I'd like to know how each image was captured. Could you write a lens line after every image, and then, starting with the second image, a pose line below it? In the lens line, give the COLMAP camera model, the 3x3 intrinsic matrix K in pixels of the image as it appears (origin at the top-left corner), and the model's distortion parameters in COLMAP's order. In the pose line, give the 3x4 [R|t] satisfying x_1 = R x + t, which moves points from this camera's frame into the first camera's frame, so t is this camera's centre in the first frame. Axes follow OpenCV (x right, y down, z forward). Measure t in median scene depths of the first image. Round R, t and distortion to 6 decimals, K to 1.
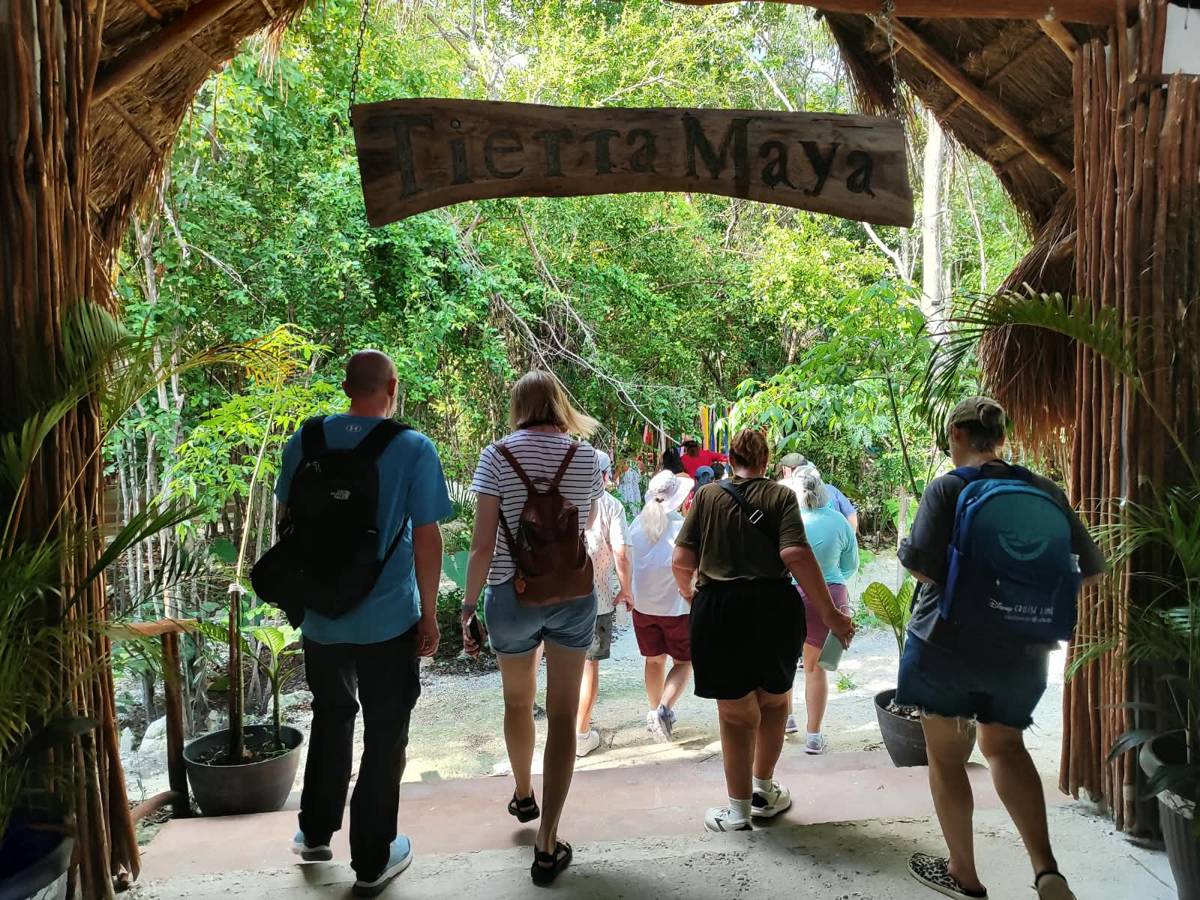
lens RADIAL K [[894.4, 0, 622.4], [0, 894.4, 448.3], [0, 0, 1]] dist [0.000994, -0.004917]
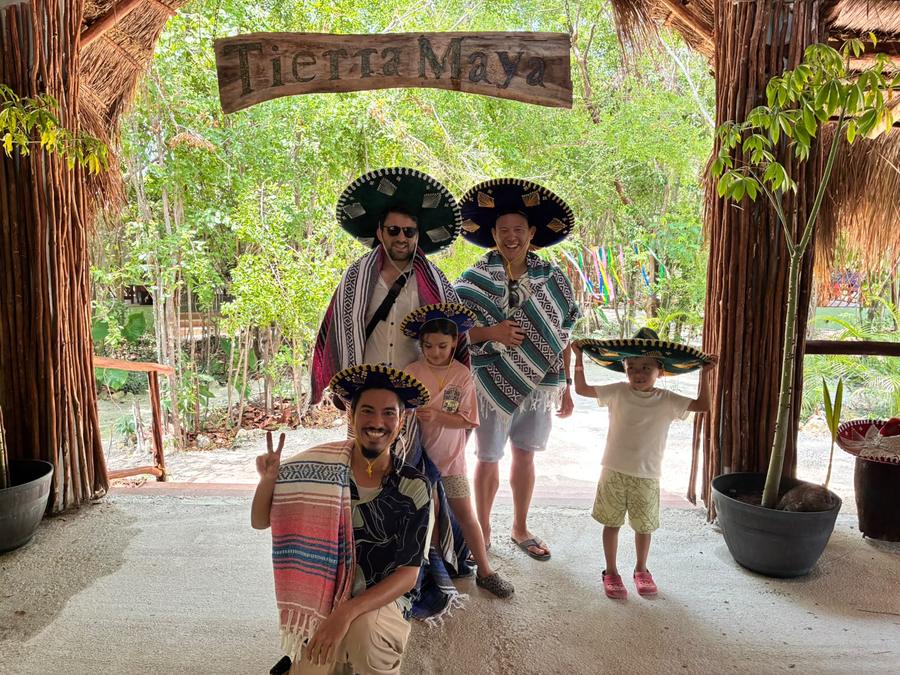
lens RADIAL K [[697.6, 0, 437.5], [0, 697.6, 337.1], [0, 0, 1]] dist [0.049171, -0.090666]
pose [[0.981714, 0.042747, -0.185501, 0.343790], [-0.029995, 0.997024, 0.071012, 0.057647], [0.187985, -0.064150, 0.980075, -0.216716]]
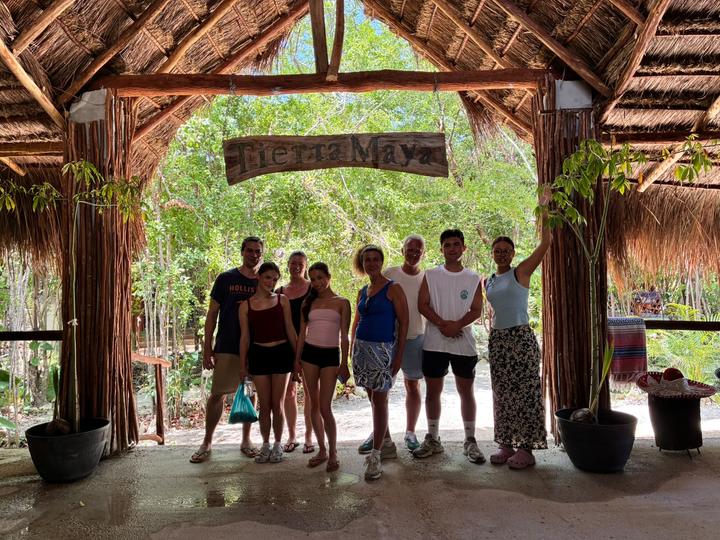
lens RADIAL K [[551.6, 0, 360.0], [0, 551.6, 263.6], [0, 0, 1]] dist [0.005866, -0.007537]
pose [[0.987533, -0.013649, -0.156817, 0.324909], [-0.000774, 0.995801, -0.091545, 0.118919], [0.157408, 0.090525, 0.983376, -0.472253]]
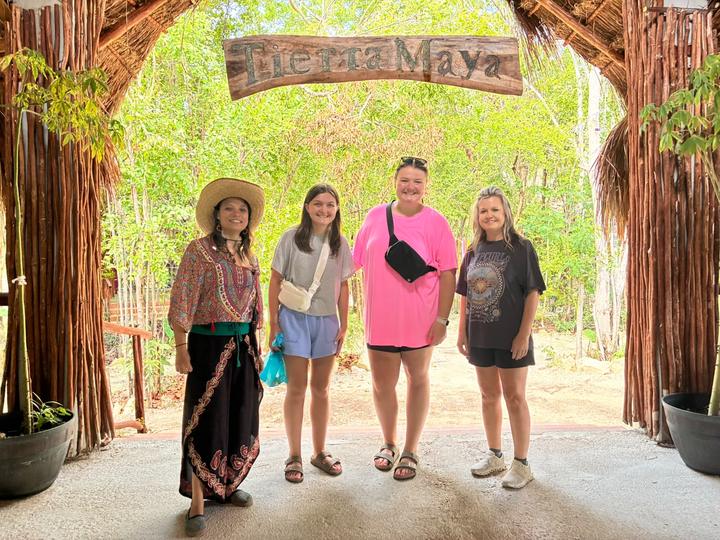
lens RADIAL K [[559.6, 0, 366.6], [0, 559.6, 263.4], [0, 0, 1]] dist [0.030890, -0.060319]
pose [[0.994254, 0.003088, -0.107004, 0.134001], [-0.006315, 0.999535, -0.029824, 0.133659], [0.106863, 0.030328, 0.993811, -0.164551]]
